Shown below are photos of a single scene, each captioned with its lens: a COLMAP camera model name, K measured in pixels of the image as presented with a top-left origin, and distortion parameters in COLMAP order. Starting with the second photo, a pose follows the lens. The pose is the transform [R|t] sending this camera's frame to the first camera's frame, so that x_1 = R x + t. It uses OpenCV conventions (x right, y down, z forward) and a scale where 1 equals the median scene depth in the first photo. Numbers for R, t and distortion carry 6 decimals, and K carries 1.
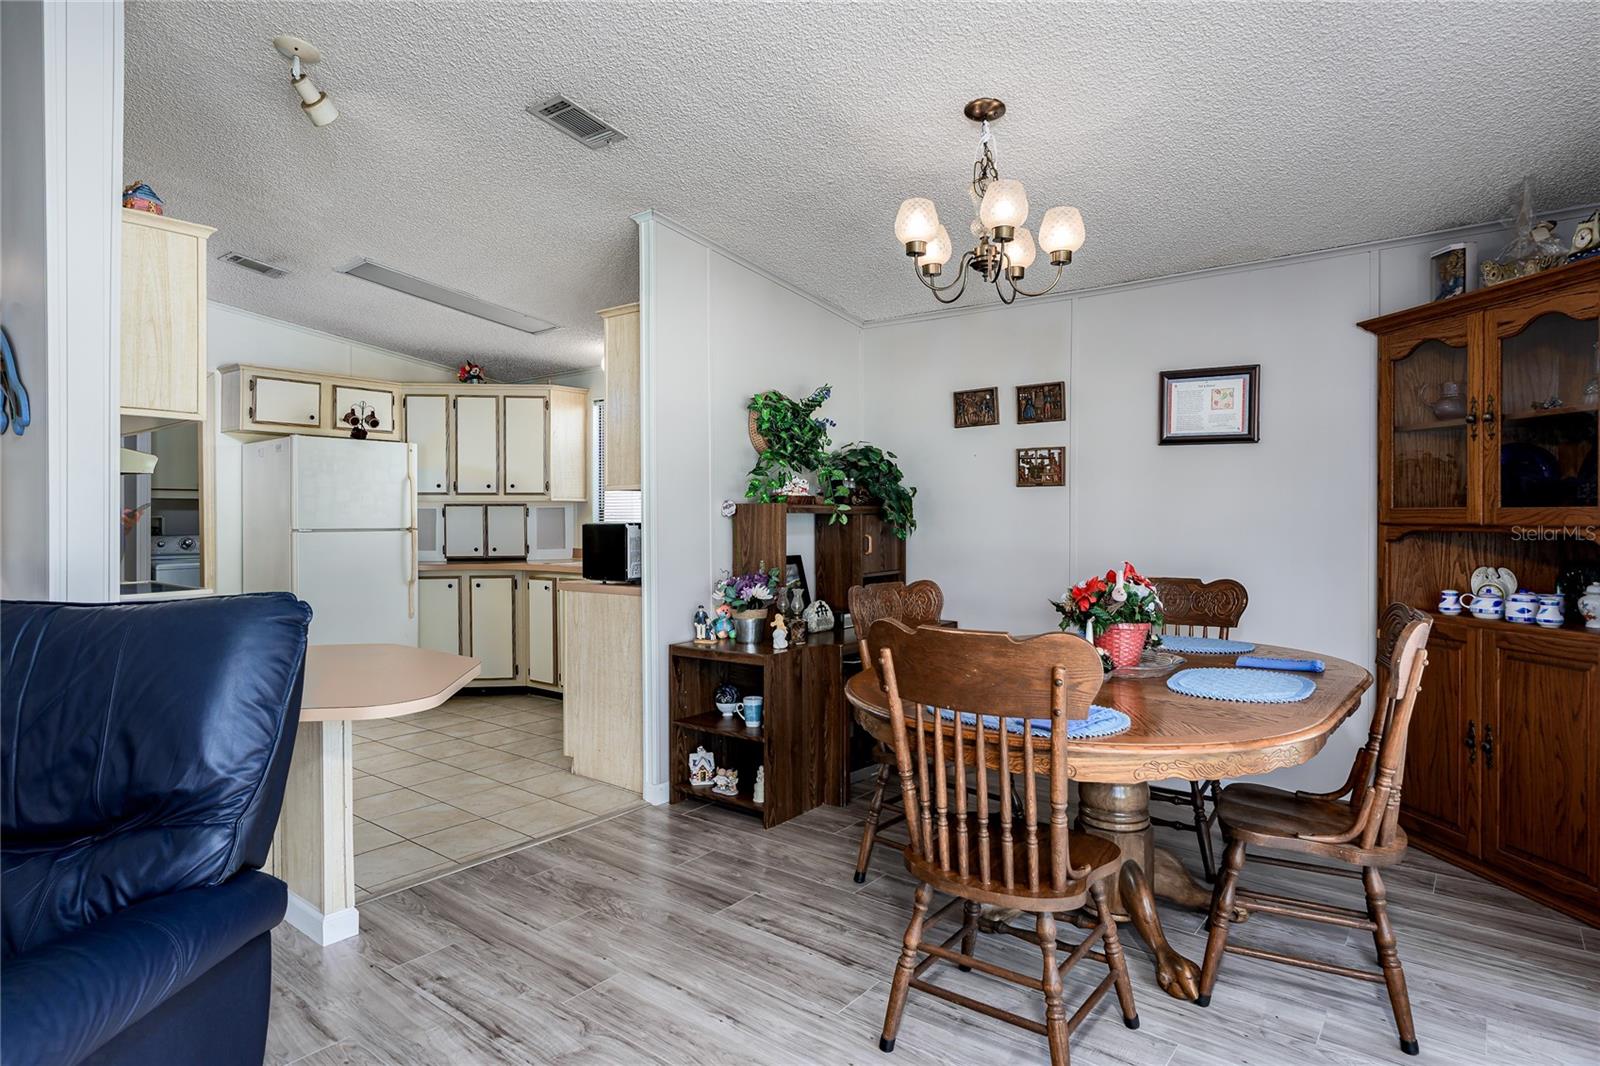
lens RADIAL K [[878.2, 0, 794.5], [0, 878.2, 520.0], [0, 0, 1]] dist [0.001795, 0.002239]
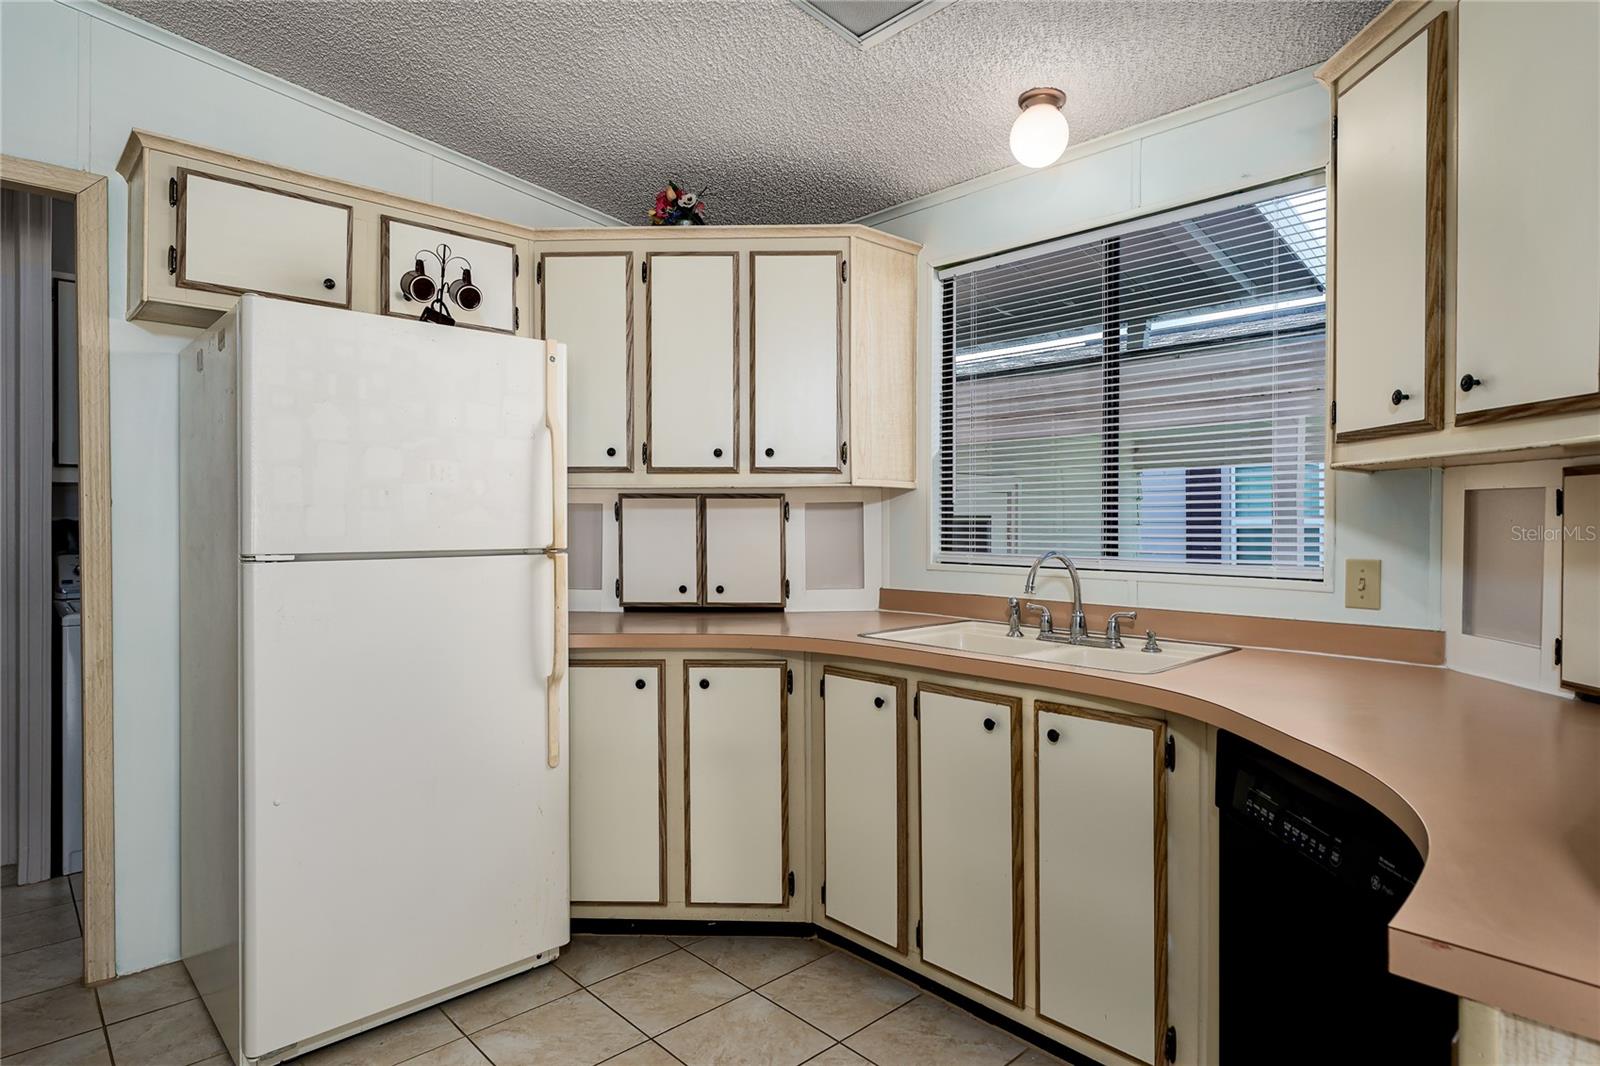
lens RADIAL K [[878.2, 0, 804.1], [0, 878.2, 531.2], [0, 0, 1]] dist [0.001795, 0.002239]
pose [[0.990934, 0.006026, -0.134218, -0.253264], [-0.004655, 0.999934, 0.010525, -0.003450], [0.134272, -0.009805, 0.990896, 0.582137]]
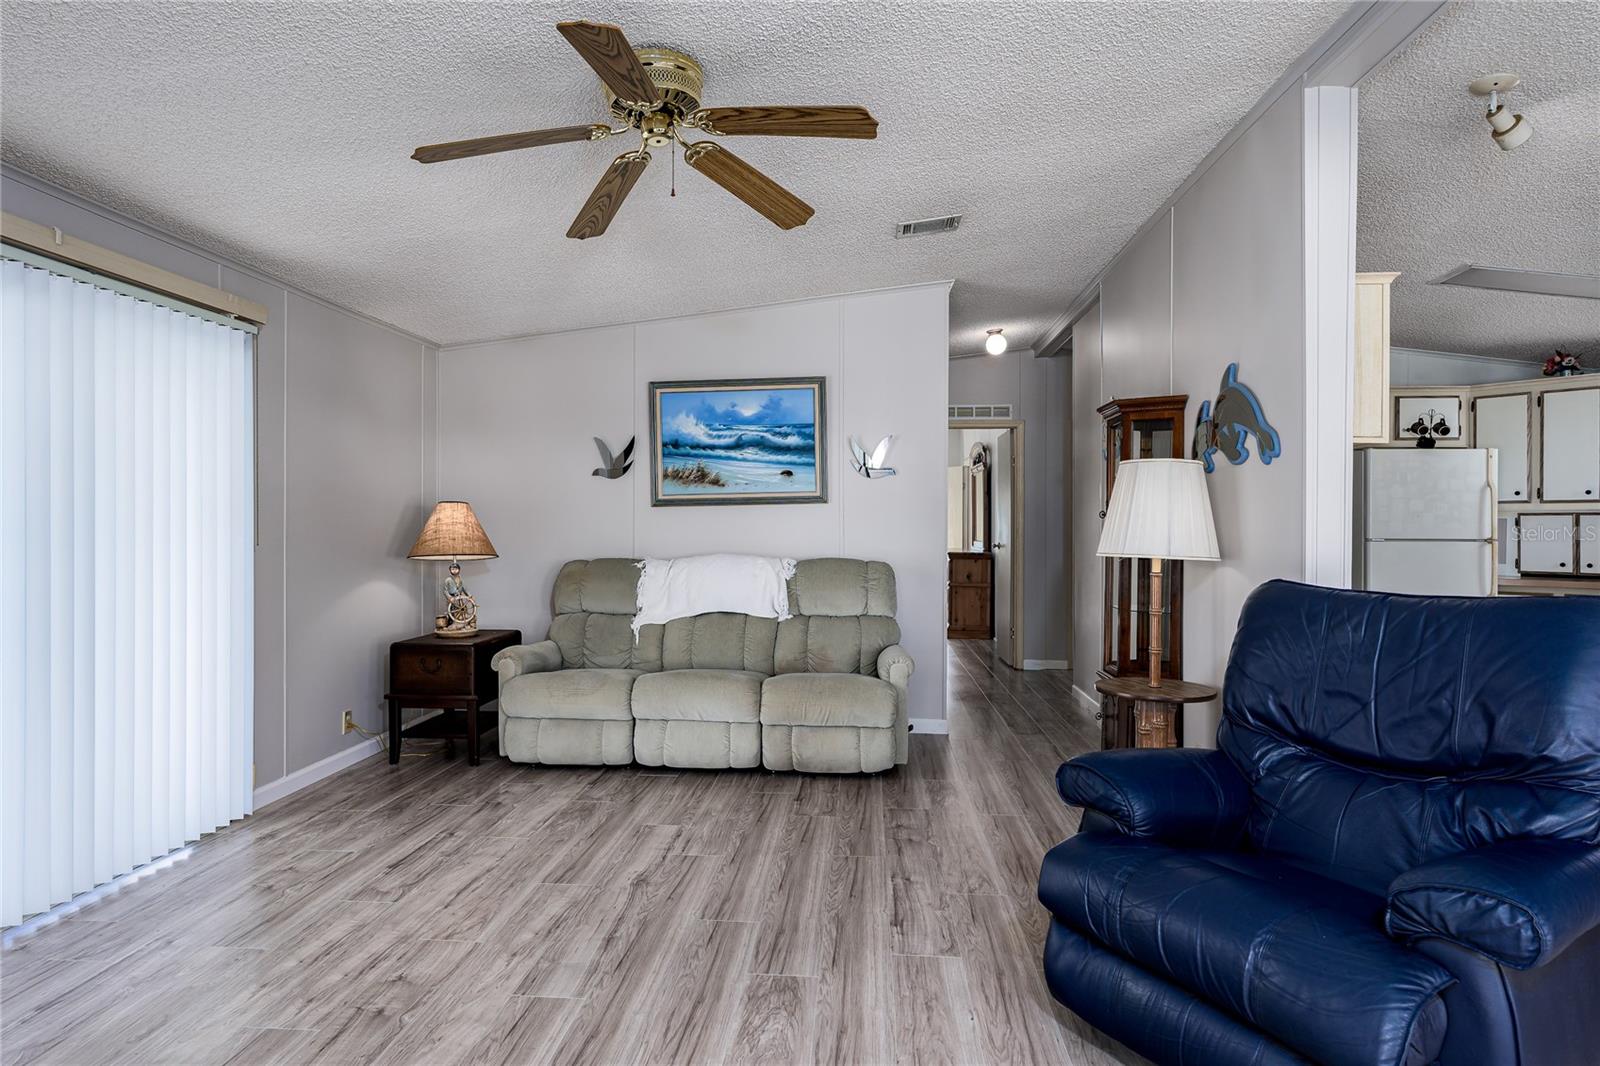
lens RADIAL K [[878.2, 0, 804.6], [0, 878.2, 532.0], [0, 0, 1]] dist [0.001795, 0.002239]
pose [[0.567037, 0.008803, -0.823646, -0.074070], [-0.006593, 0.999959, 0.006148, 0.000661], [0.823666, 0.001944, 0.567072, -0.131006]]
